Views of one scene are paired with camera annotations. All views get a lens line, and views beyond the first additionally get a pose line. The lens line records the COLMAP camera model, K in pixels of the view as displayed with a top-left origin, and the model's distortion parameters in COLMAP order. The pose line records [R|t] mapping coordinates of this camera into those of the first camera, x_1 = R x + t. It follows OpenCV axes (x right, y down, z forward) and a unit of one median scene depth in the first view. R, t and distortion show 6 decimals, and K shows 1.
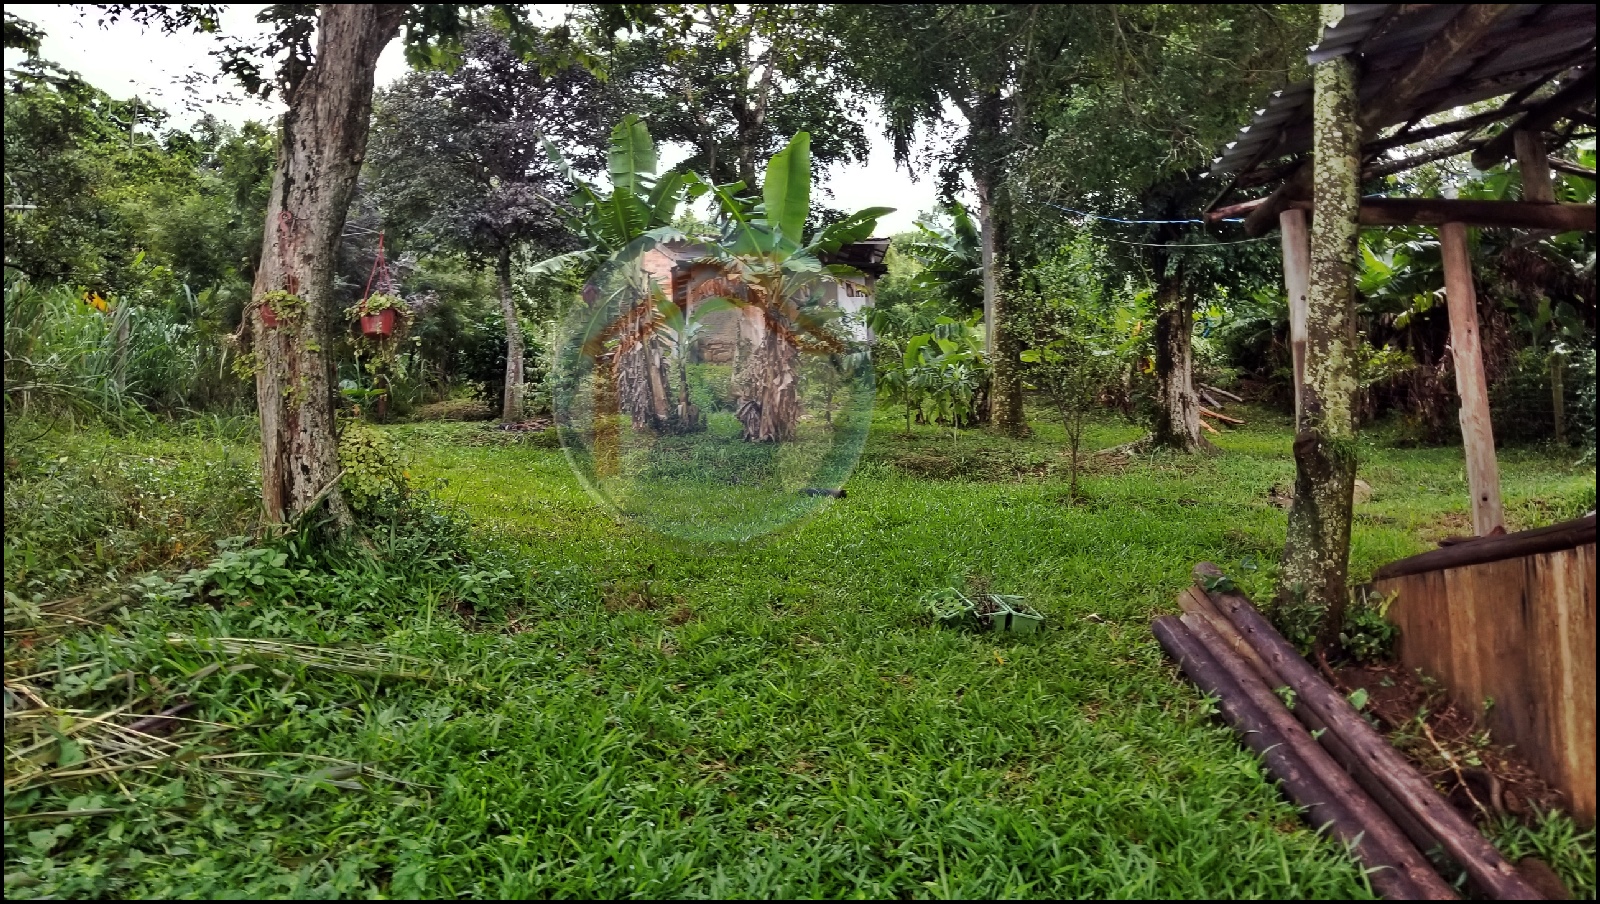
lens RADIAL K [[1242.6, 0, 800.0], [0, 1242.6, 452.0], [0, 0, 1]] dist [0.003034, -0.092934]
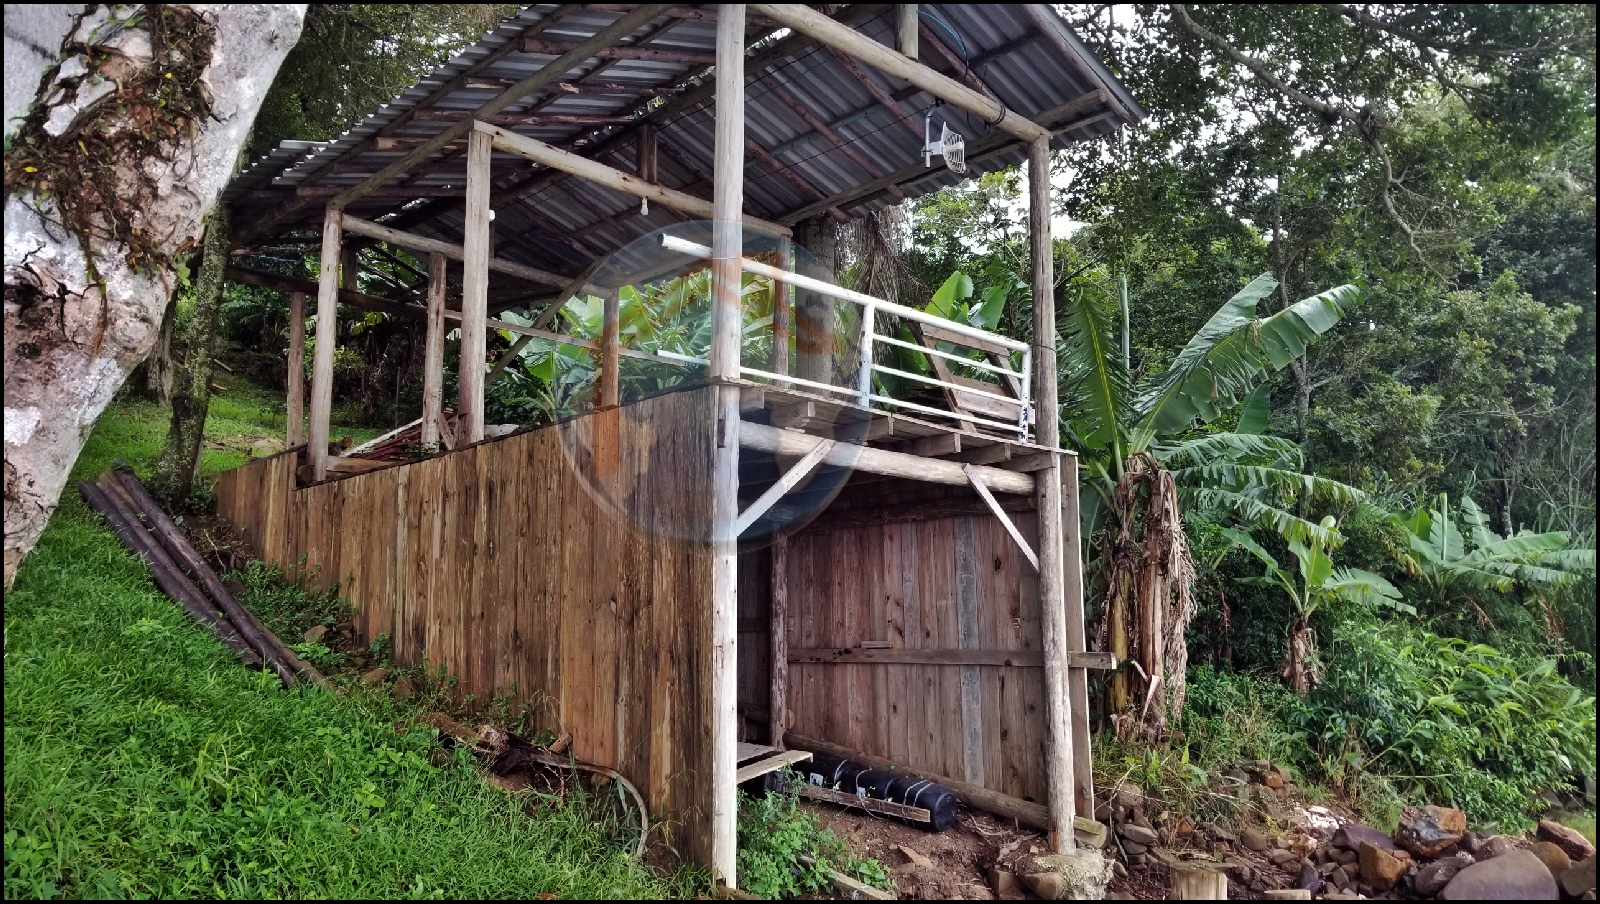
lens RADIAL K [[1242.6, 0, 800.0], [0, 1242.6, 452.0], [0, 0, 1]] dist [0.003034, -0.092934]
pose [[0.722545, 0.101695, 0.683803, -0.199017], [-0.114600, 0.993056, -0.026594, 0.015714], [-0.681759, -0.059149, 0.729182, -1.062617]]
